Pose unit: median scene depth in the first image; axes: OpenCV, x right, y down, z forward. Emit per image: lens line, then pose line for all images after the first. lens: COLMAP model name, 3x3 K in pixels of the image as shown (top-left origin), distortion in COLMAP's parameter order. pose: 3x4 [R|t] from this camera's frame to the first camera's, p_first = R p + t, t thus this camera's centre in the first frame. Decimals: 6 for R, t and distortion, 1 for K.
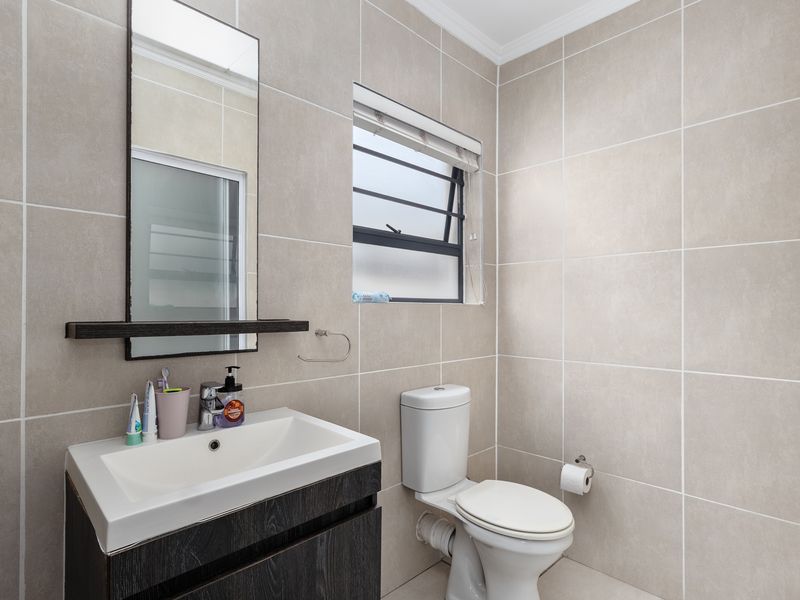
lens RADIAL K [[426.5, 0, 400.2], [0, 426.5, 303.3], [0, 0, 1]] dist [0.000161, -0.000031]
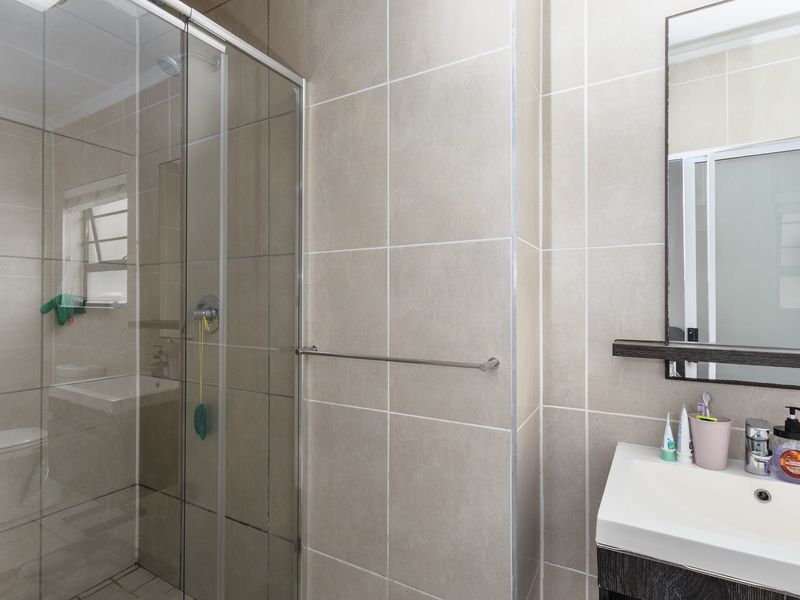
lens RADIAL K [[413.2, 0, 400.0], [0, 413.2, 300.0], [0, 0, 1]] dist [0.002023, 0.000853]
pose [[0.266499, -0.008764, -0.963795, 0.184816], [0.006977, 0.999950, -0.007163, -0.061357], [0.963810, -0.004815, 0.266546, 0.090572]]
